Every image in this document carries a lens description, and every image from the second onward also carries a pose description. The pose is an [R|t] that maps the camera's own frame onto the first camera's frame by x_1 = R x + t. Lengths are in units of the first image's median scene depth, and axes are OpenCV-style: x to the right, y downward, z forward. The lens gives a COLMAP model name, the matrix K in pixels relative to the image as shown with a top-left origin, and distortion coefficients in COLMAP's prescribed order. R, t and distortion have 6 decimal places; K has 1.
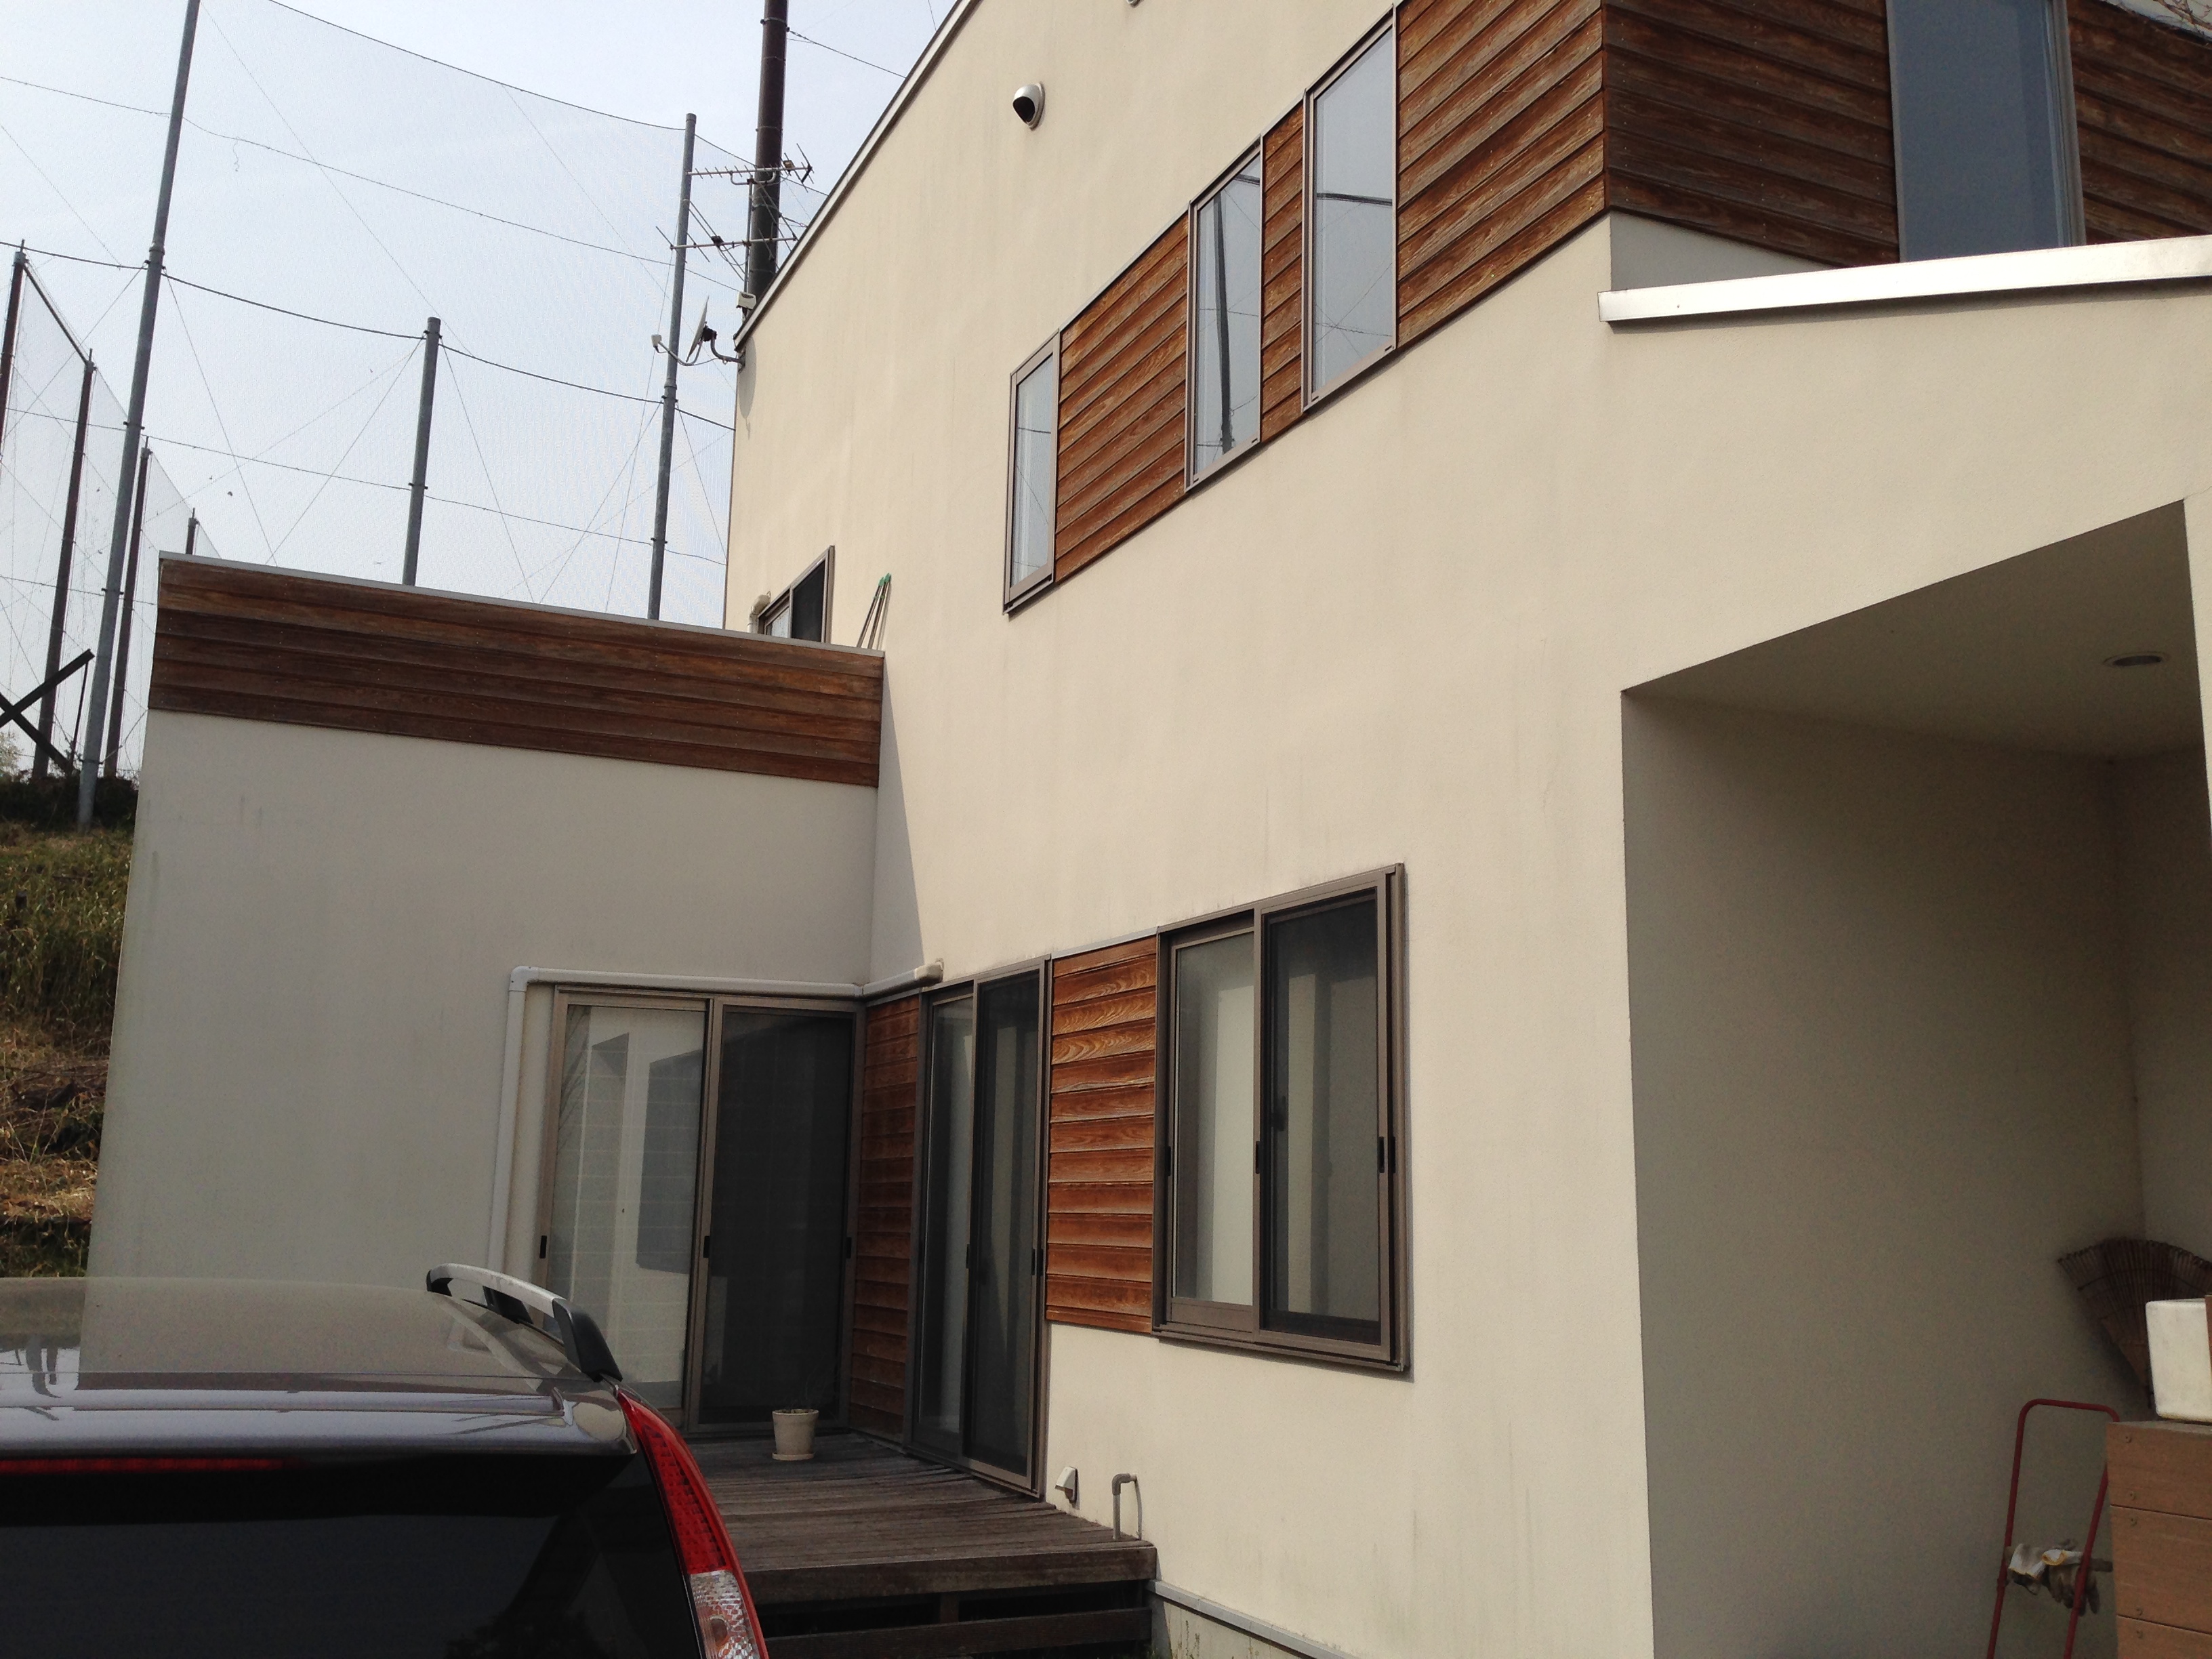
lens RADIAL K [[1997.6, 0, 1106.0], [0, 1997.6, 829.5], [0, 0, 1]] dist [0.098876, -0.152669]
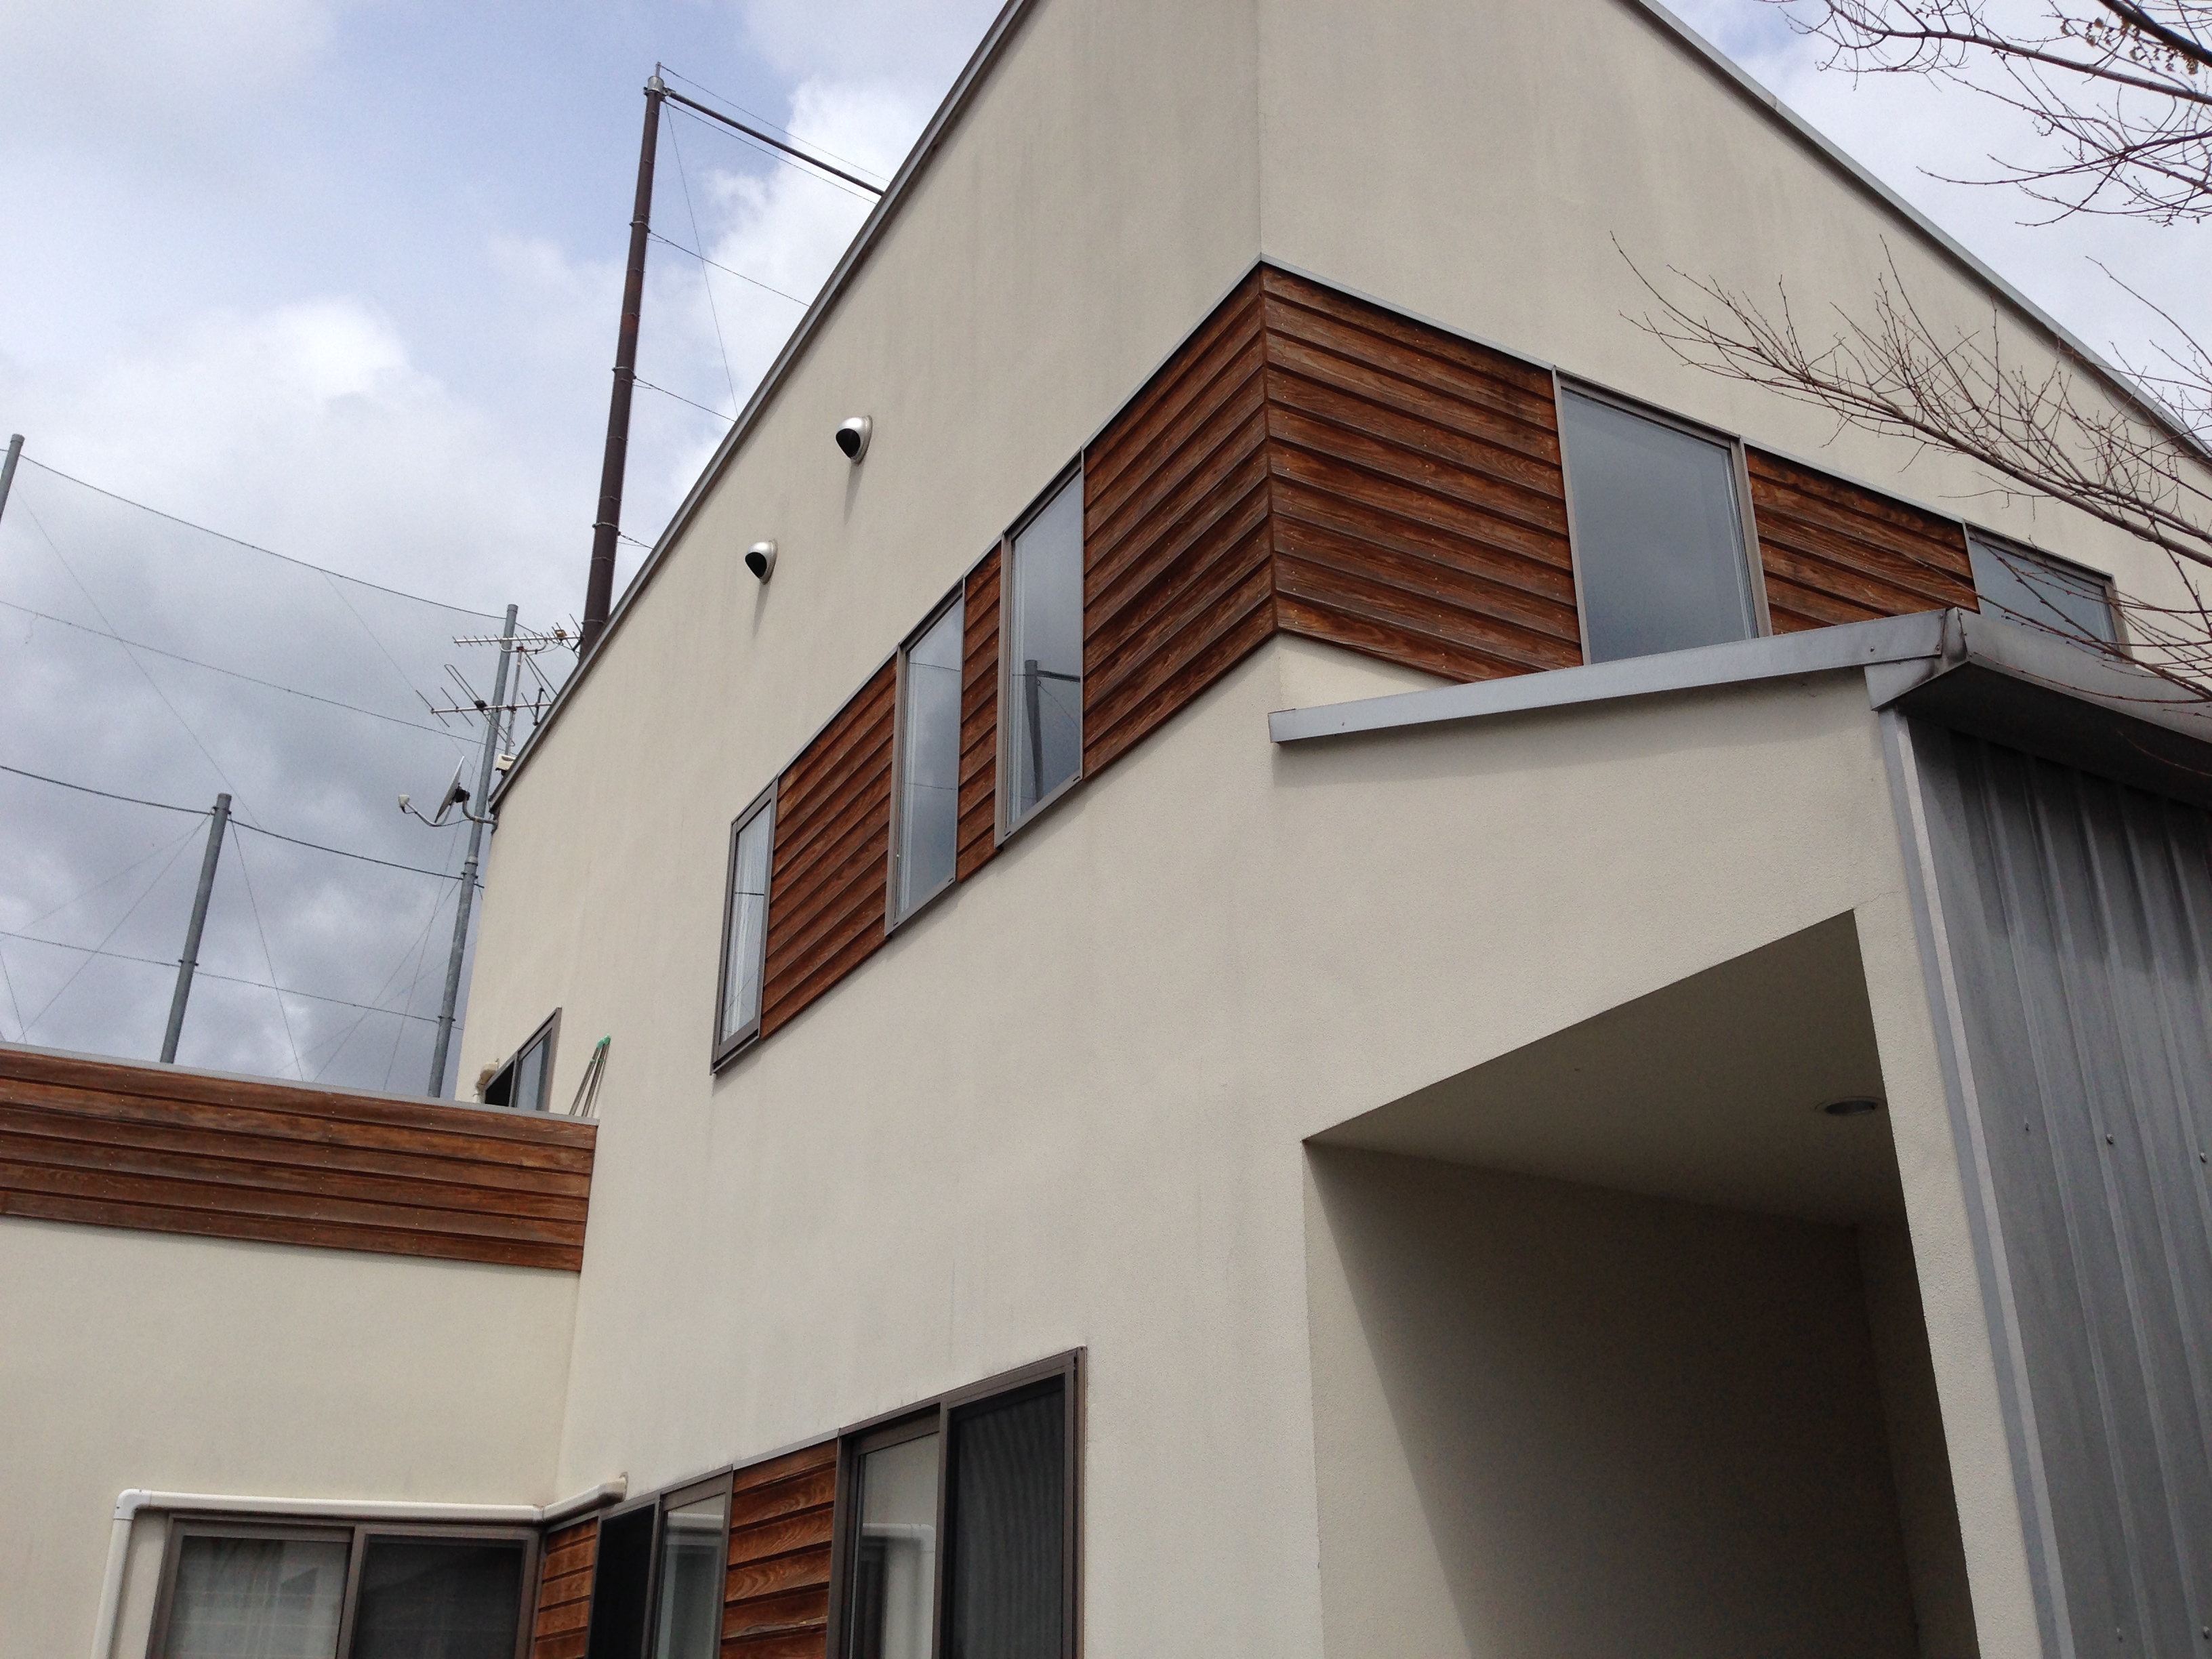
lens RADIAL K [[1997.6, 0, 1106.0], [0, 1997.6, 829.5], [0, 0, 1]] dist [0.098876, -0.152669]
pose [[0.997101, 0.011121, 0.075269, 0.068227], [0.007260, 0.970842, -0.239611, 0.006065], [-0.075739, 0.239462, 0.967947, 0.080436]]
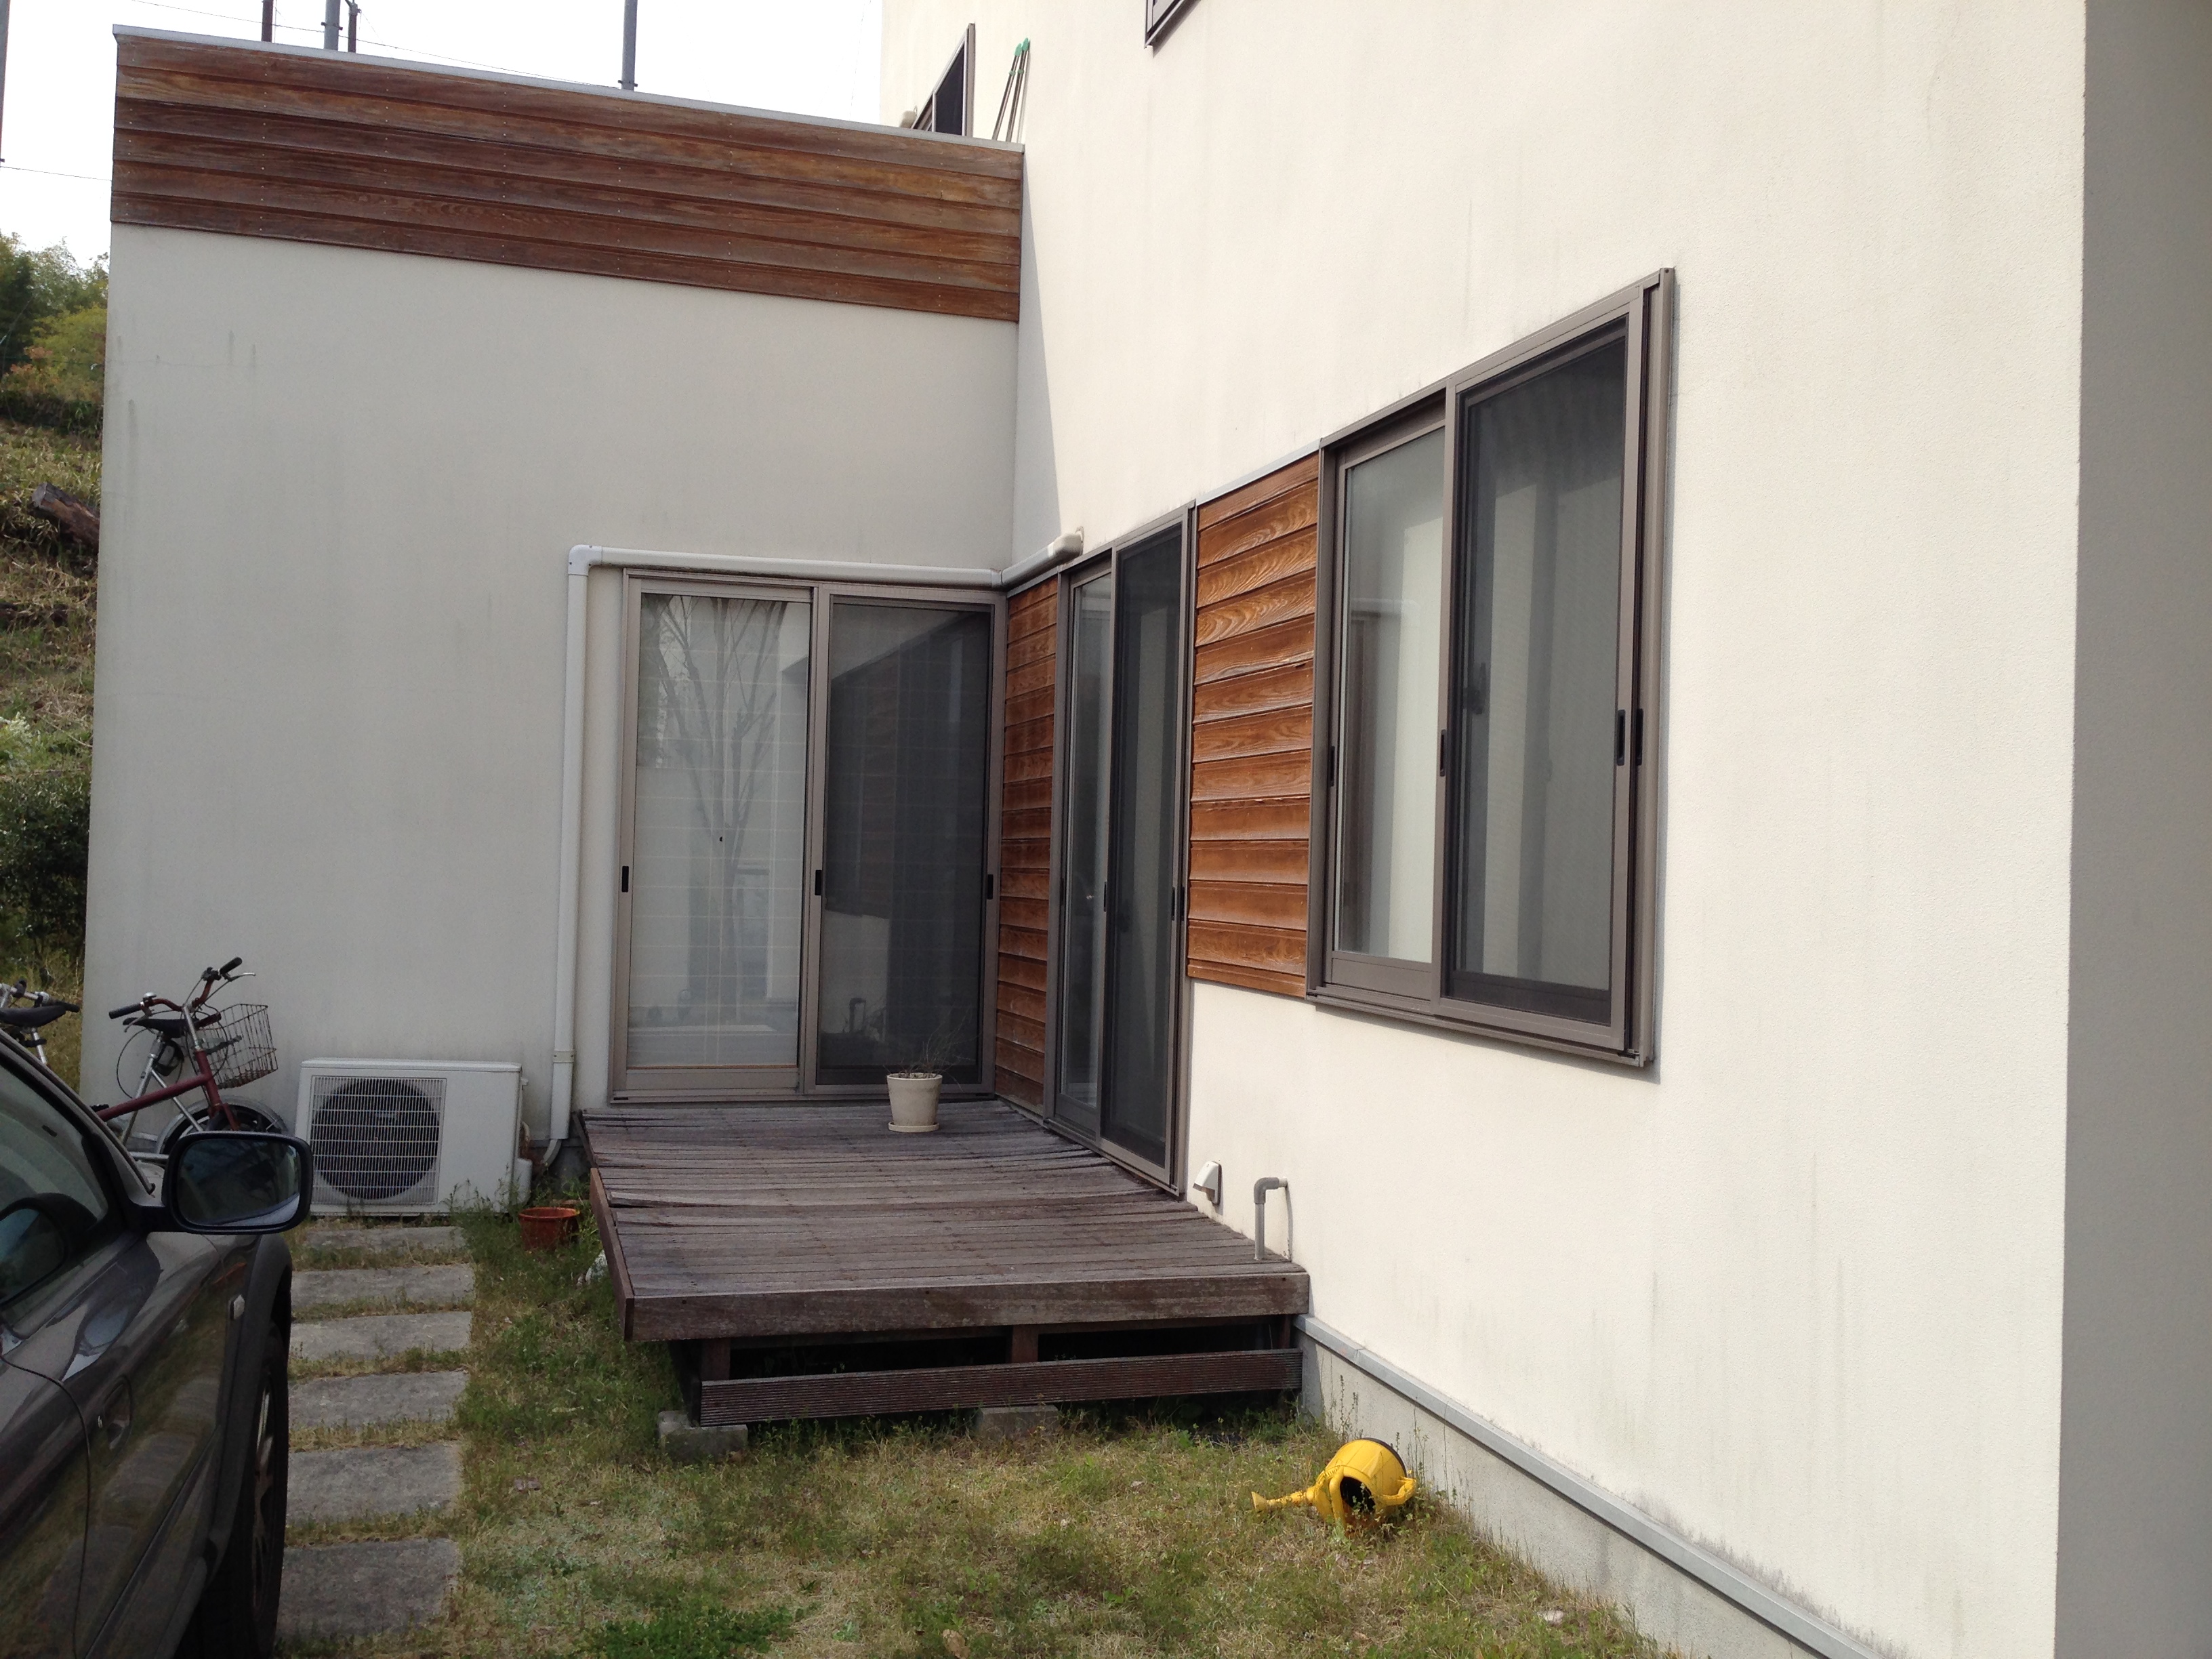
lens RADIAL K [[2000.4, 0, 1106.0], [0, 2000.4, 829.5], [0, 0, 1]] dist [0.005347, 0.100384]
pose [[0.989231, 0.006563, -0.146218, 0.051493], [0.018230, 0.985691, 0.167575, 0.060951], [0.145226, -0.168436, 0.974956, 0.263457]]
